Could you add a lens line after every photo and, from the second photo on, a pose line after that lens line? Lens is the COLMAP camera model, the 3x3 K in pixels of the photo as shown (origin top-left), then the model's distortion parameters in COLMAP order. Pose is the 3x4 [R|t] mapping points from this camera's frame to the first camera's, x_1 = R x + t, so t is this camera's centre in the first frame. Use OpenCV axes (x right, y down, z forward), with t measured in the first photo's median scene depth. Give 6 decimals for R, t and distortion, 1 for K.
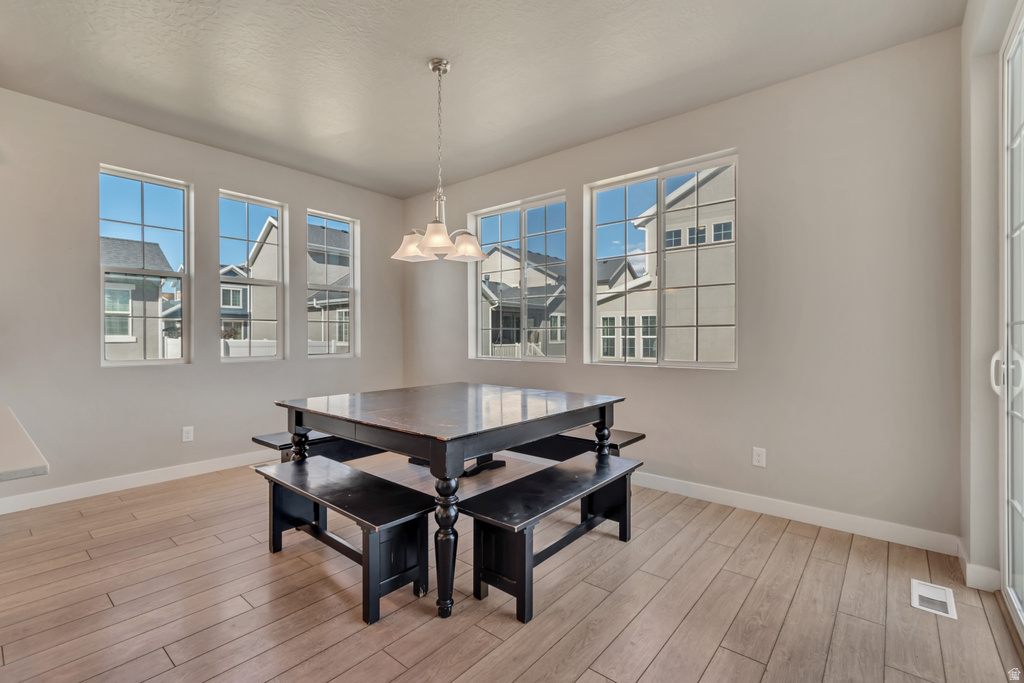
lens RADIAL K [[459.7, 0, 506.2], [0, 459.7, 338.4], [0, 0, 1]] dist [0.009676, -0.001952]
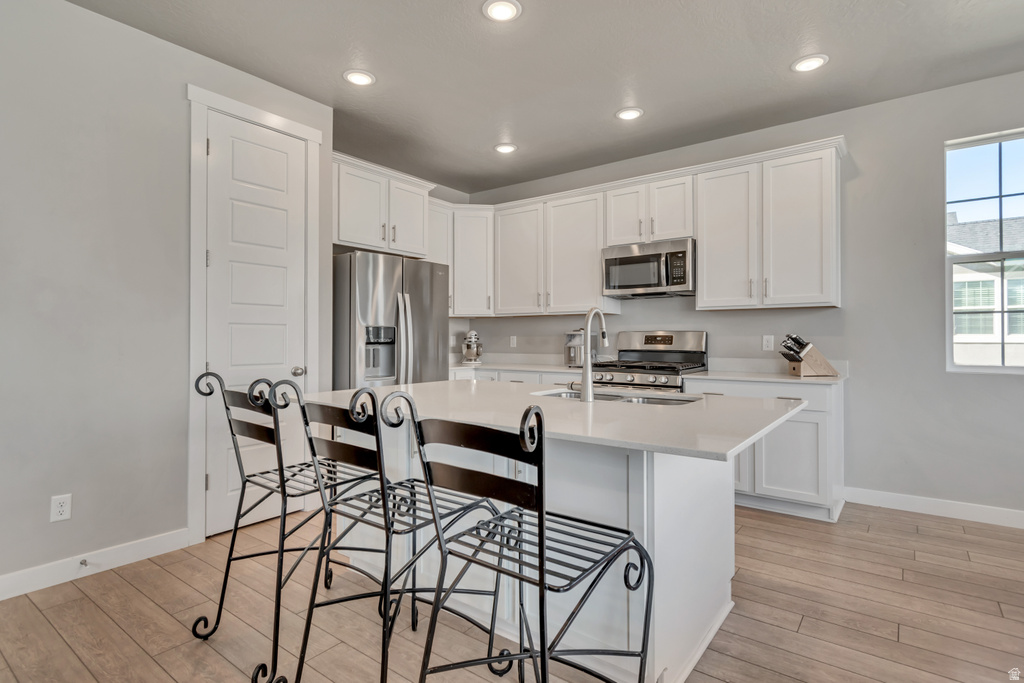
lens RADIAL K [[522.7, 0, 516.2], [0, 522.7, 332.4], [0, 0, 1]] dist [0.012969, -0.005202]
pose [[0.063510, -0.008230, -0.997947, 0.082845], [-0.001487, 0.999964, -0.008342, -0.003863], [0.997980, 0.002014, 0.063496, 0.139240]]
